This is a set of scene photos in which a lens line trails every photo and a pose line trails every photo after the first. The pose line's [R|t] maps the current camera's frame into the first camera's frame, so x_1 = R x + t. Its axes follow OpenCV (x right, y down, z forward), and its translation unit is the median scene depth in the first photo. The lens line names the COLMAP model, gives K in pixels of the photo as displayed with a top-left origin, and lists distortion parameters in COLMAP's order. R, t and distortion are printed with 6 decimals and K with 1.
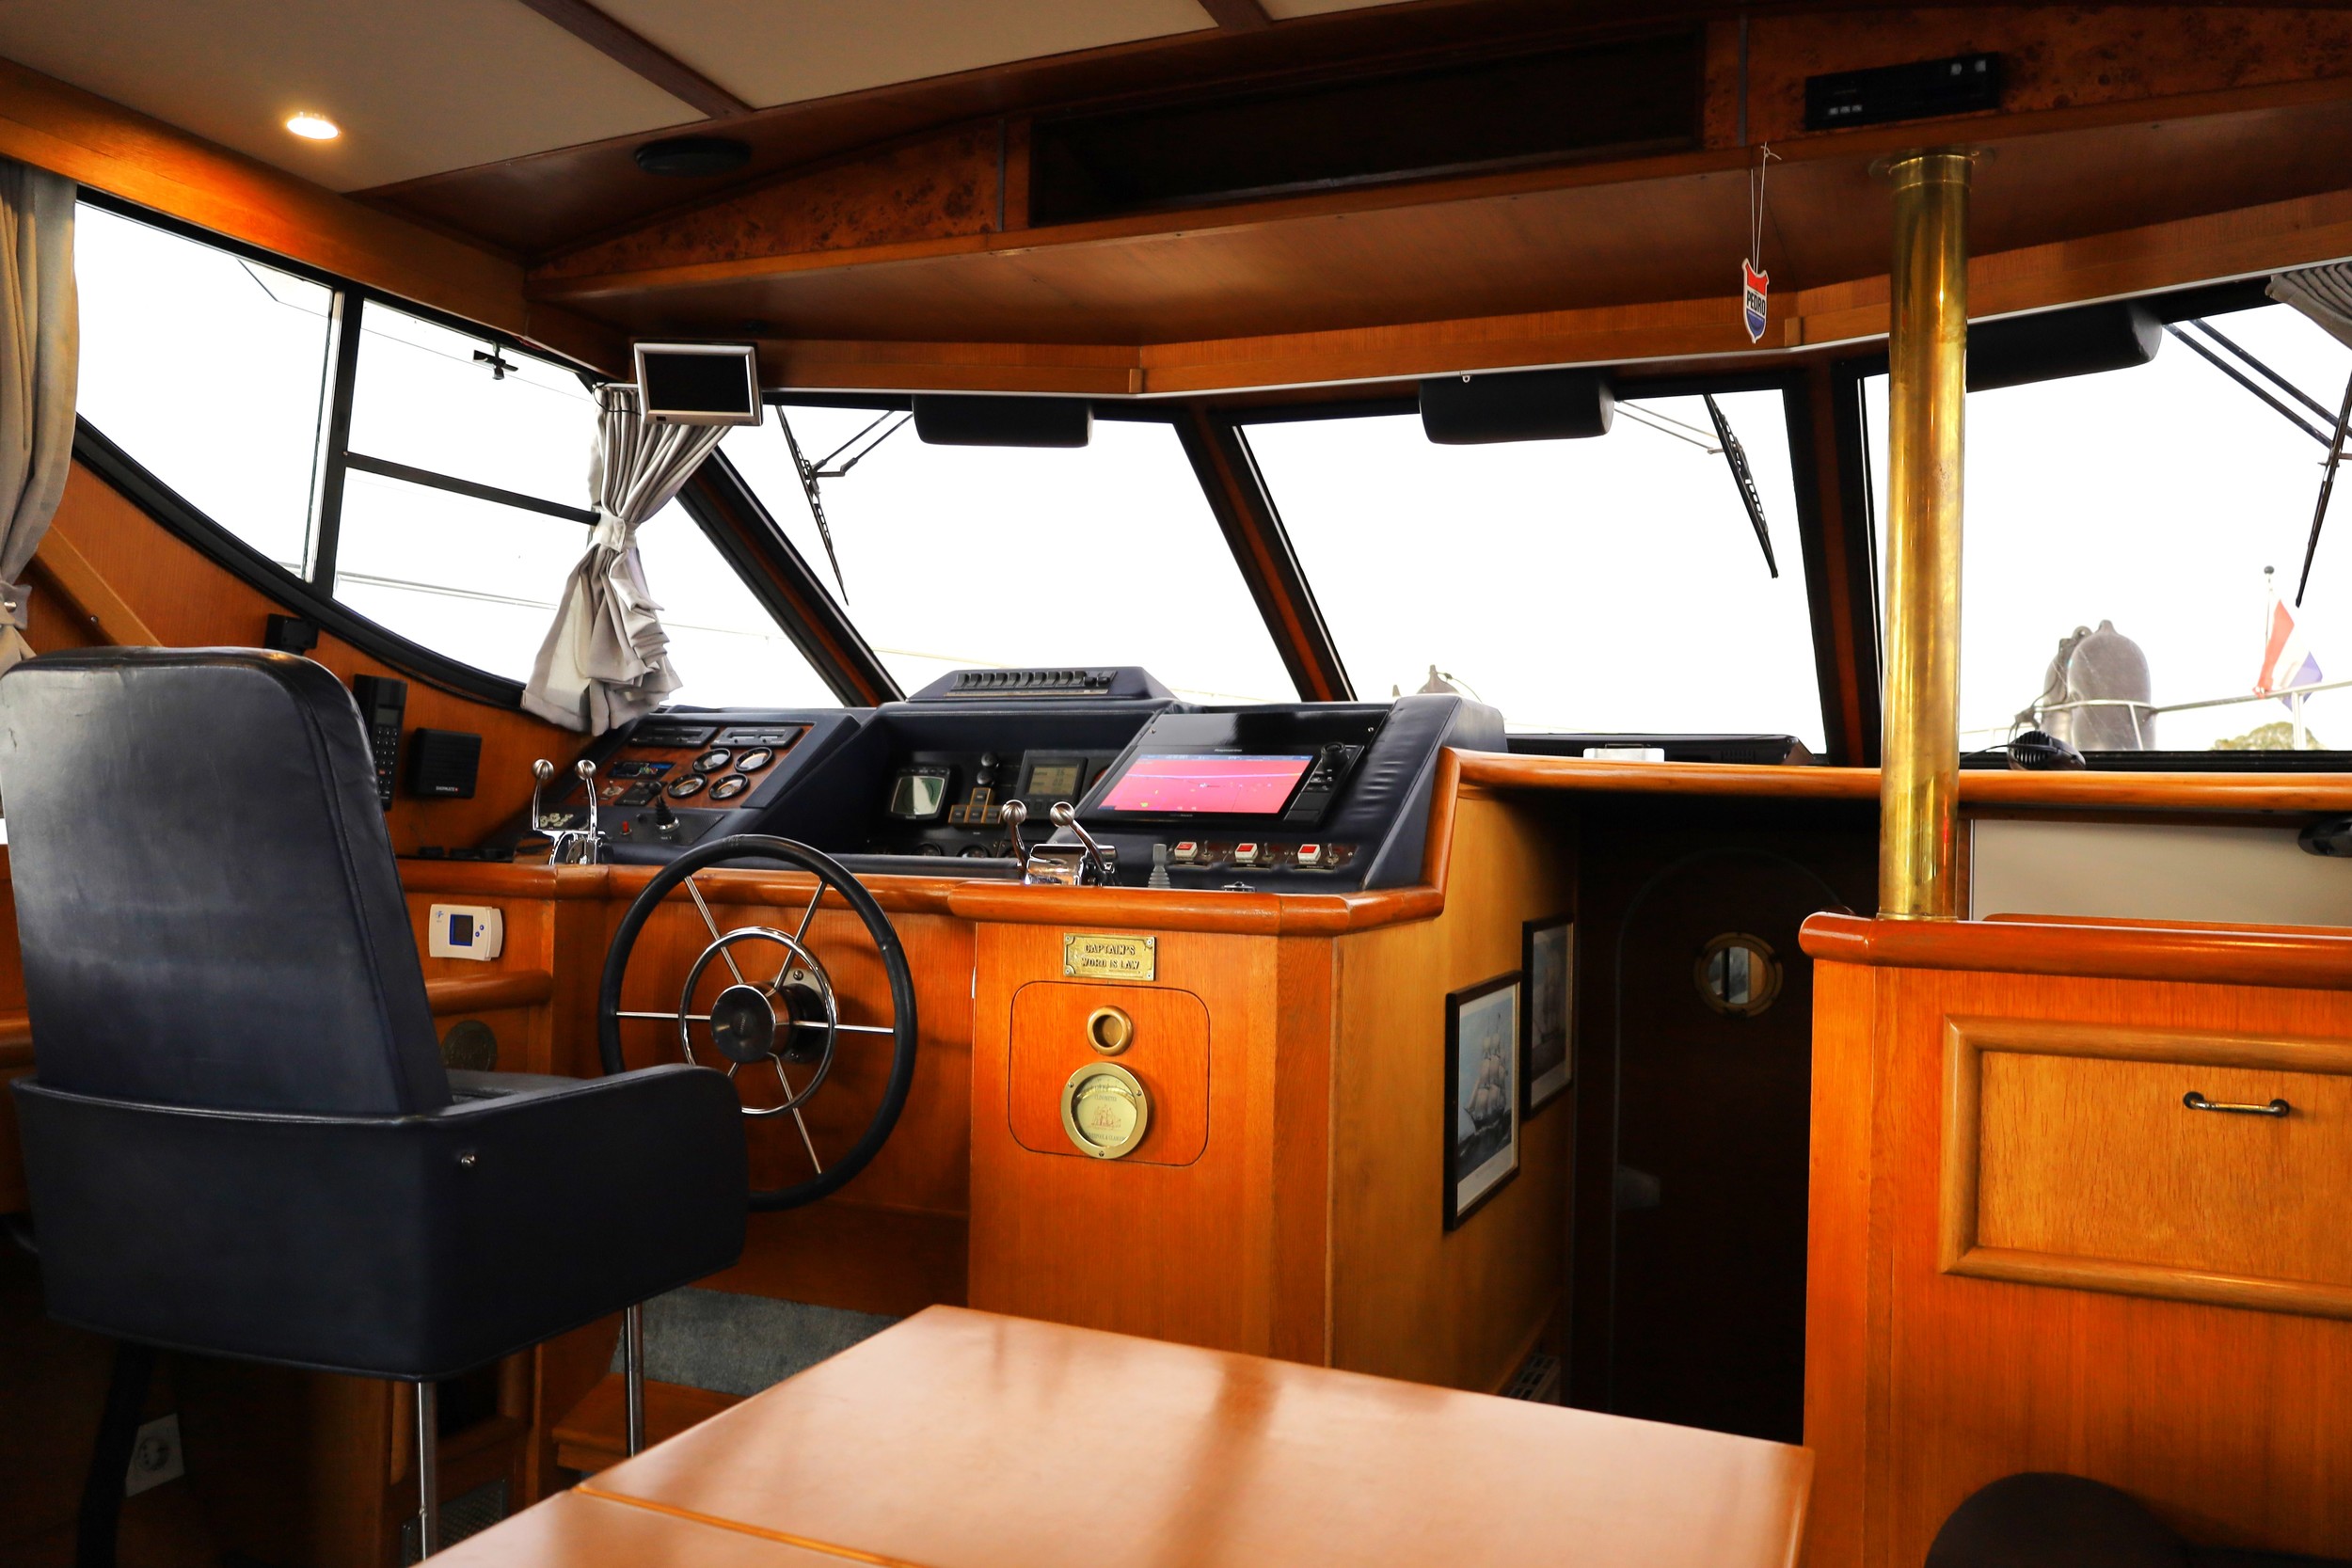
lens RADIAL K [[1723.9, 0, 1168.1], [0, 1723.9, 778.2], [0, 0, 1]] dist [-0.001658, 0.002076]
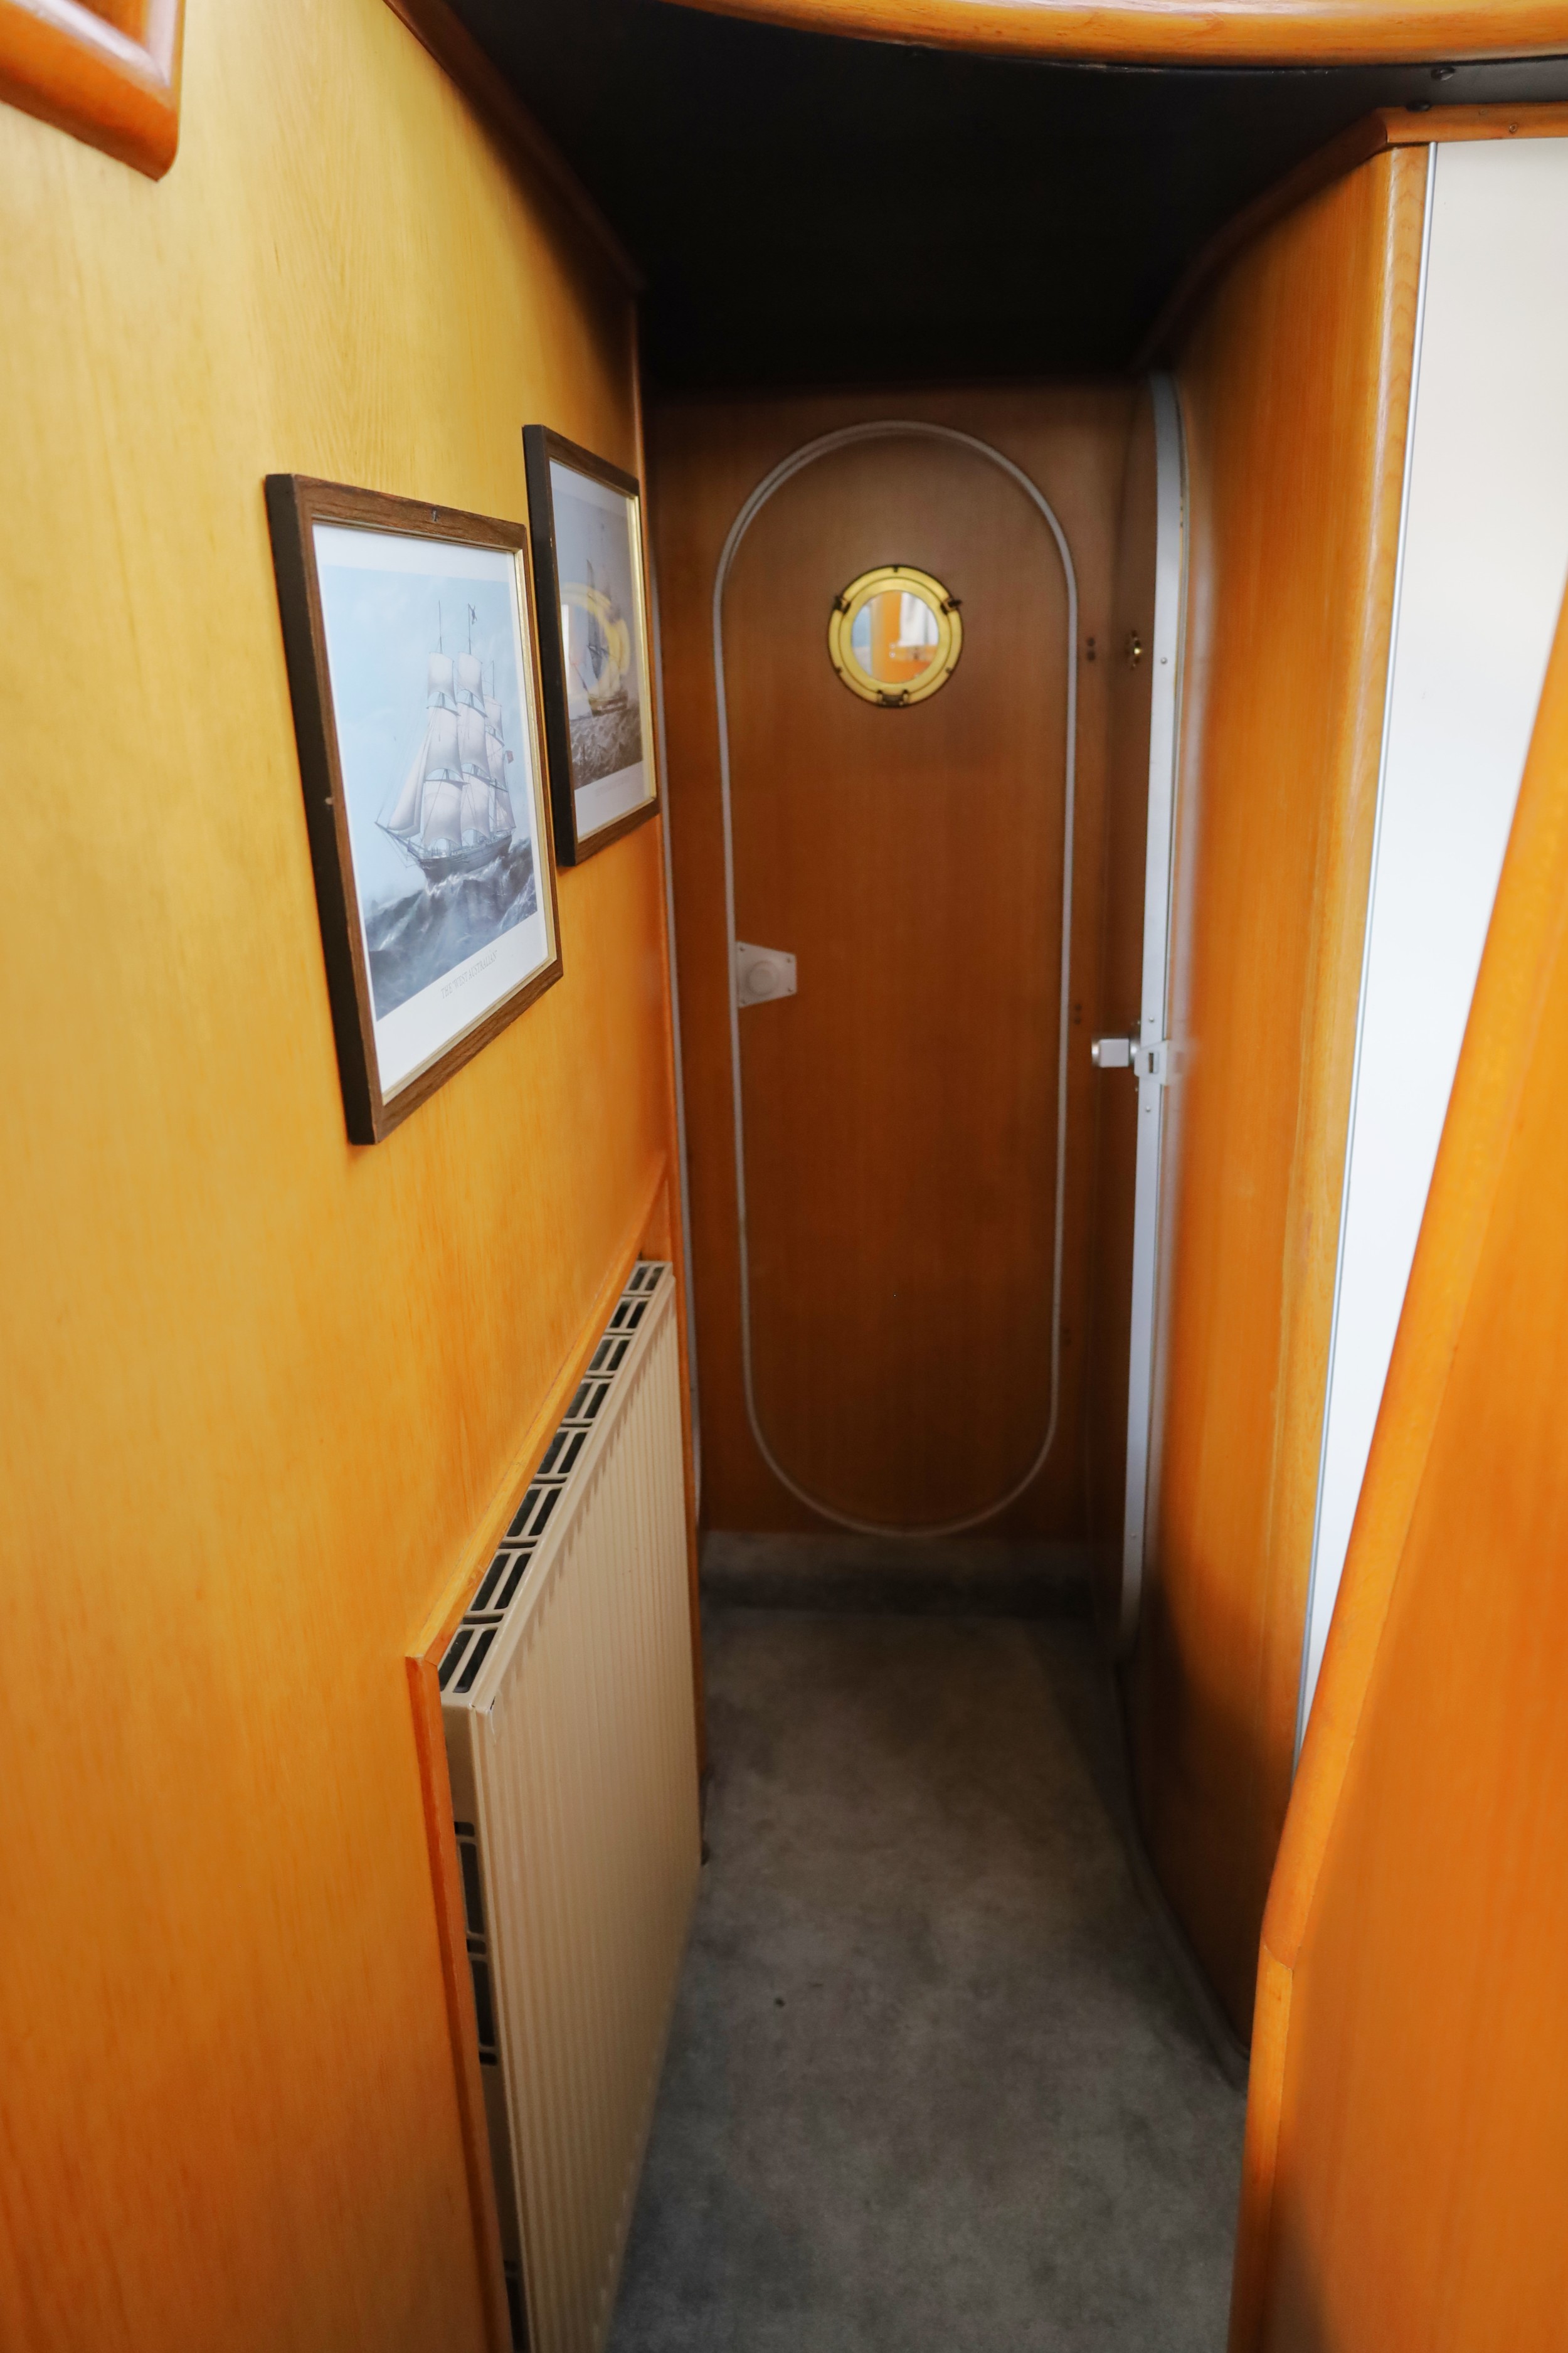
lens RADIAL K [[1629.0, 0, 780.5], [0, 1629.0, 1178.6], [0, 0, 1]] dist [-0.007271, 0.001578]
pose [[0.951608, -0.149398, 0.268558, 0.131983], [0.049838, 0.937336, 0.344843, 0.129655], [-0.303248, -0.314771, 0.899422, 0.558651]]
